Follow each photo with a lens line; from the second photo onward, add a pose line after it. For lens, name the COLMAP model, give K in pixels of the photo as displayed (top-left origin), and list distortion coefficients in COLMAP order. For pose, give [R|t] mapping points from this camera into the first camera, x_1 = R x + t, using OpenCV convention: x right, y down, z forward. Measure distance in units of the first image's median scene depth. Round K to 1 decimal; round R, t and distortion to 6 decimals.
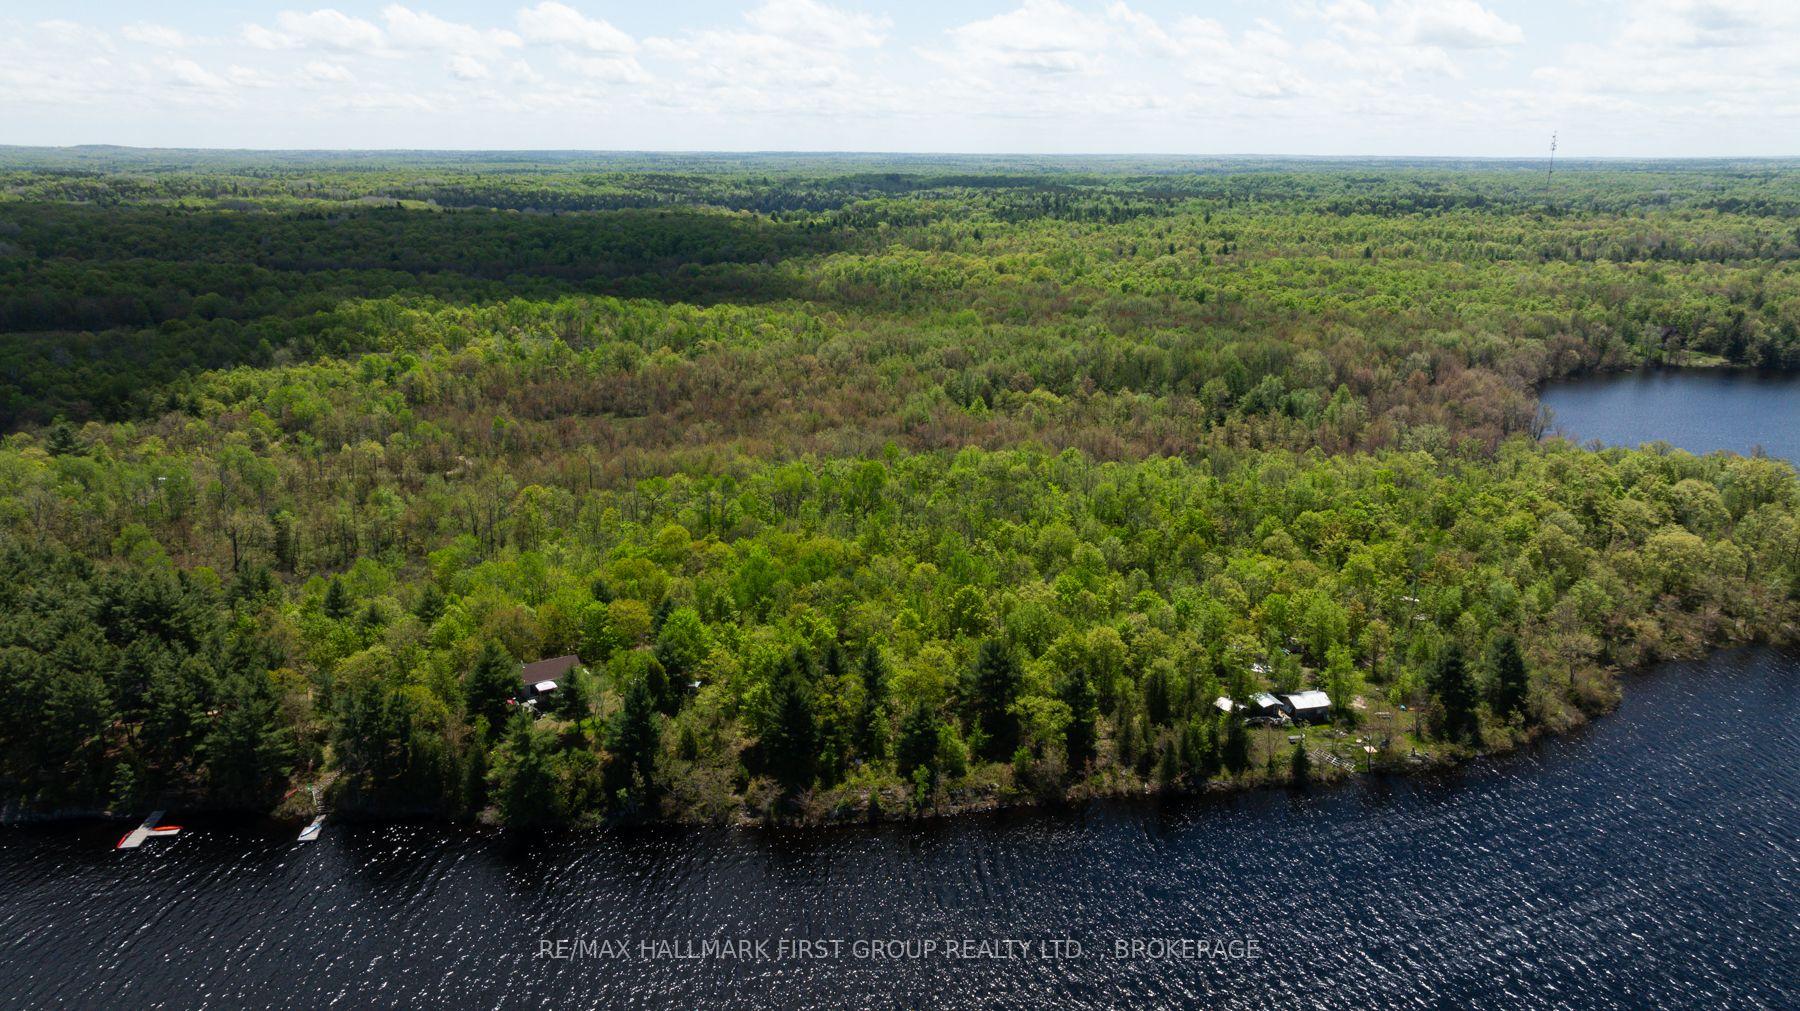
lens RADIAL K [[1263.8, 0, 899.7], [0, 1263.8, 503.8], [0, 0, 1]] dist [-0.033112, 0.065953]
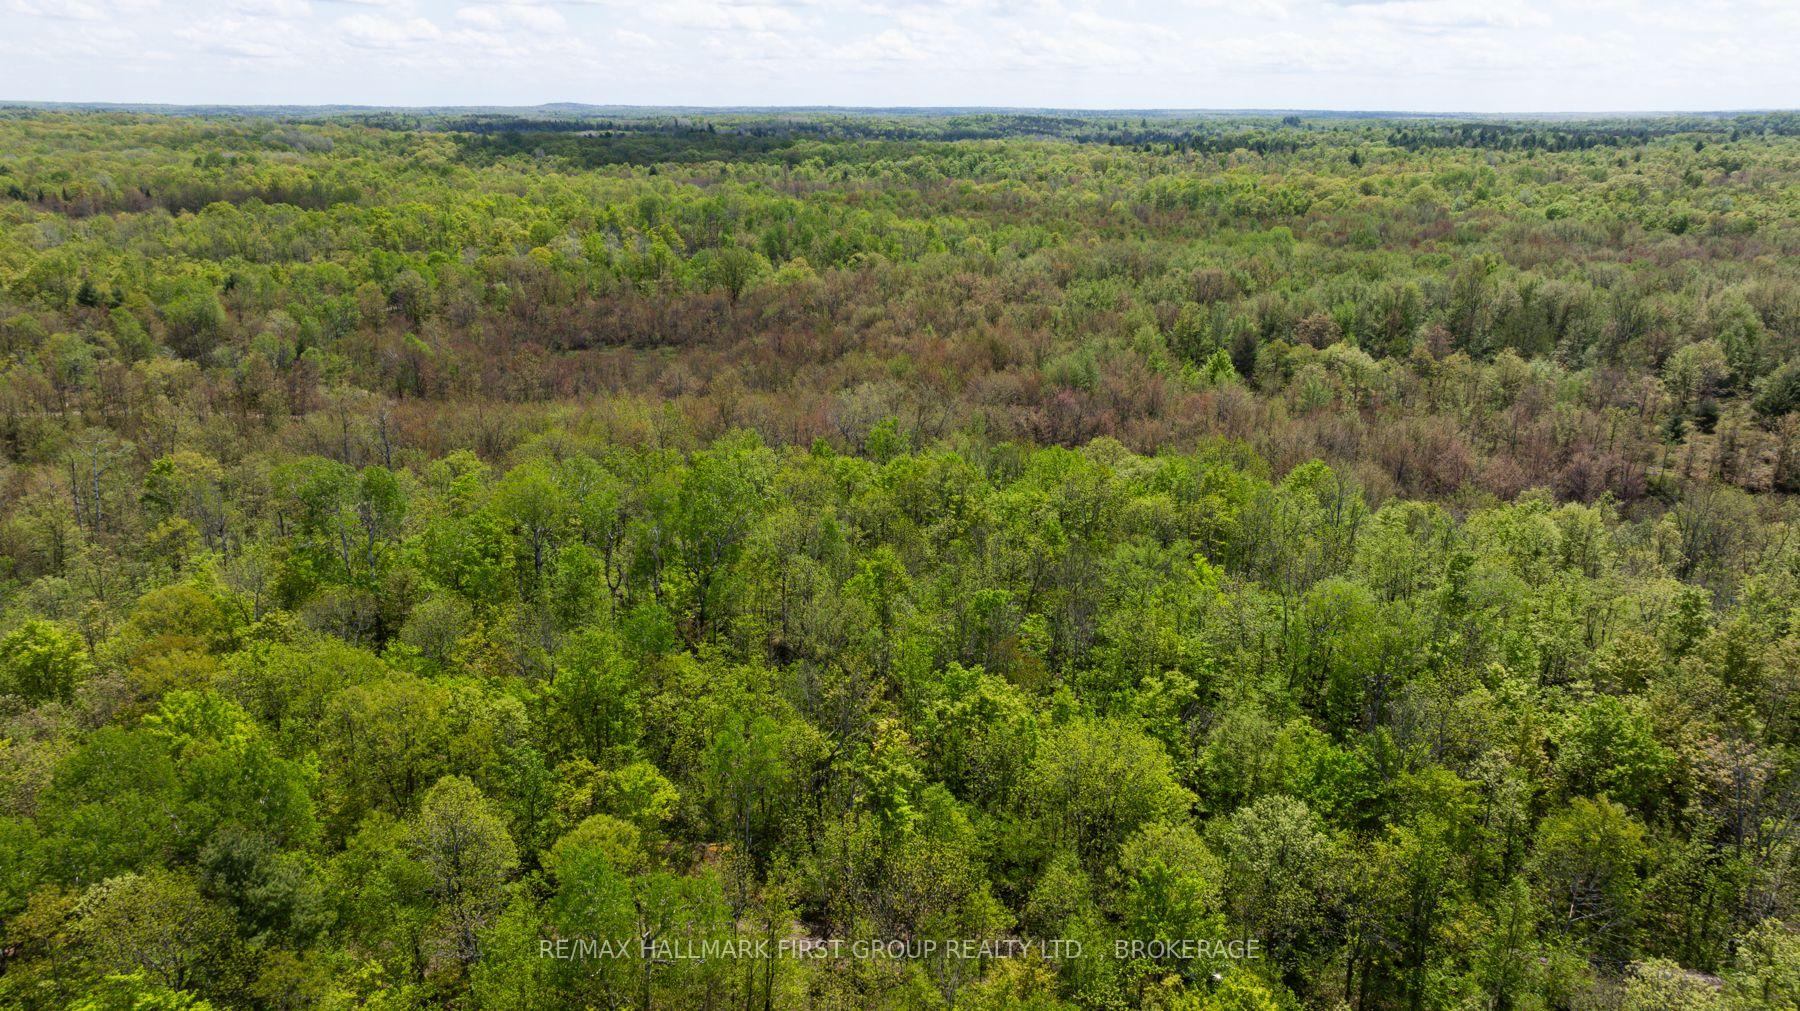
lens RADIAL K [[1263.8, 0, 896.6], [0, 1263.8, 507.3], [0, 0, 1]] dist [-0.033112, 0.065953]
pose [[0.951096, 0.090663, -0.295291, 0.089747], [-0.081208, 0.995719, 0.044153, -0.025477], [0.298030, -0.018014, 0.954387, 0.384706]]
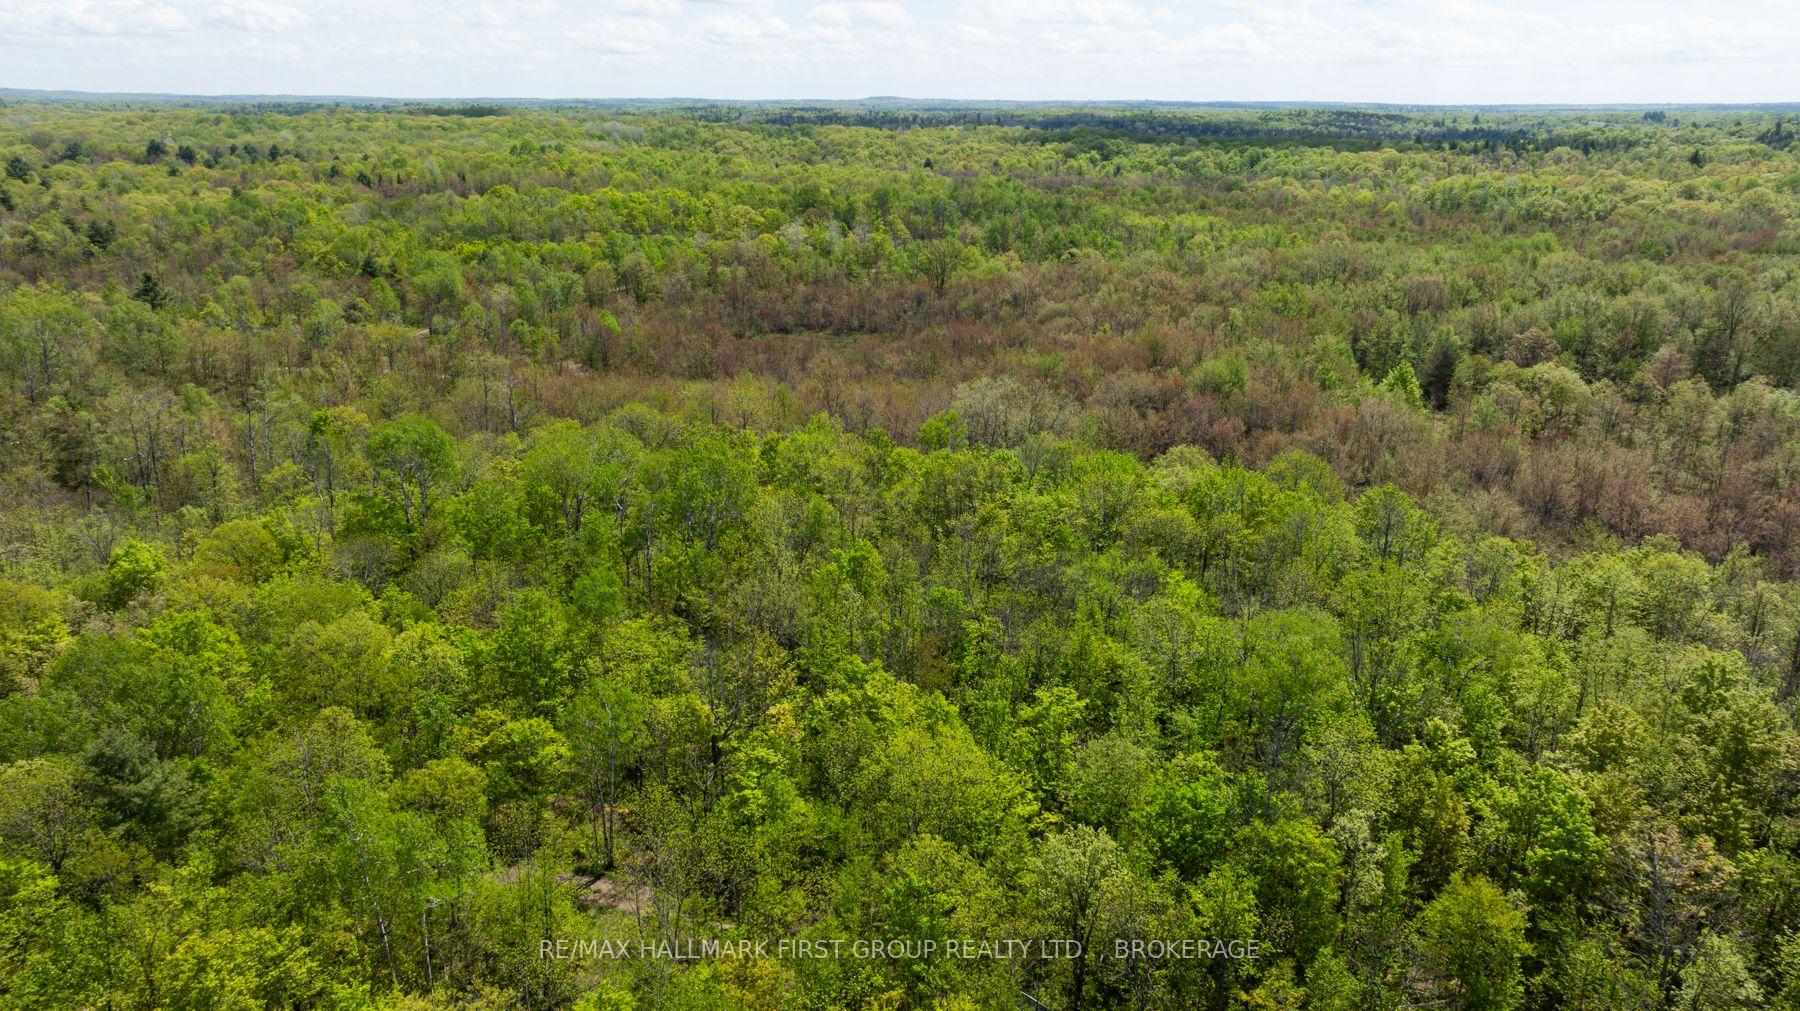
lens RADIAL K [[1263.8, 0, 894.2], [0, 1263.8, 504.0], [0, 0, 1]] dist [-0.033112, 0.065953]
pose [[0.849805, 0.159177, -0.502487, 0.142187], [-0.142337, 0.987196, 0.072002, -0.031673], [0.507514, 0.010335, 0.861581, 0.408372]]
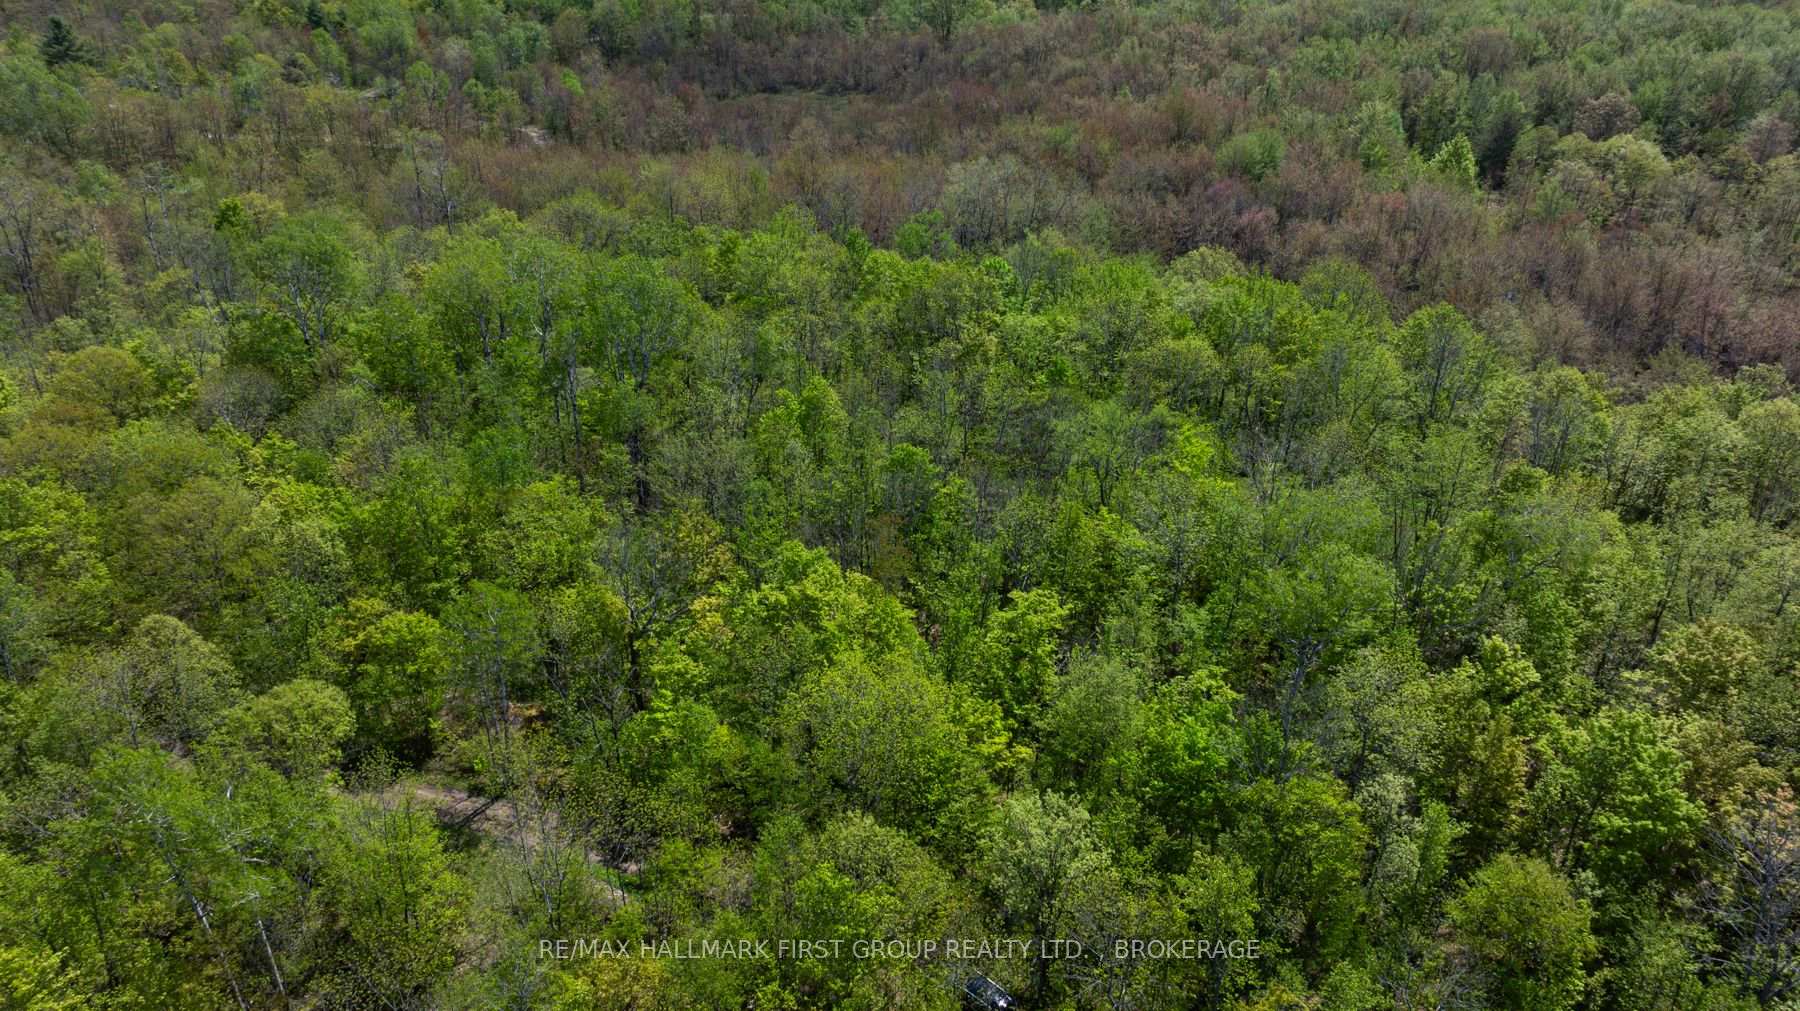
lens RADIAL K [[1263.8, 0, 894.3], [0, 1263.8, 503.2], [0, 0, 1]] dist [-0.033112, 0.065953]
pose [[0.843279, 0.256084, -0.472549, 0.128988], [-0.144087, 0.954727, 0.260259, -0.042502], [0.517803, -0.151383, 0.841999, 0.444405]]
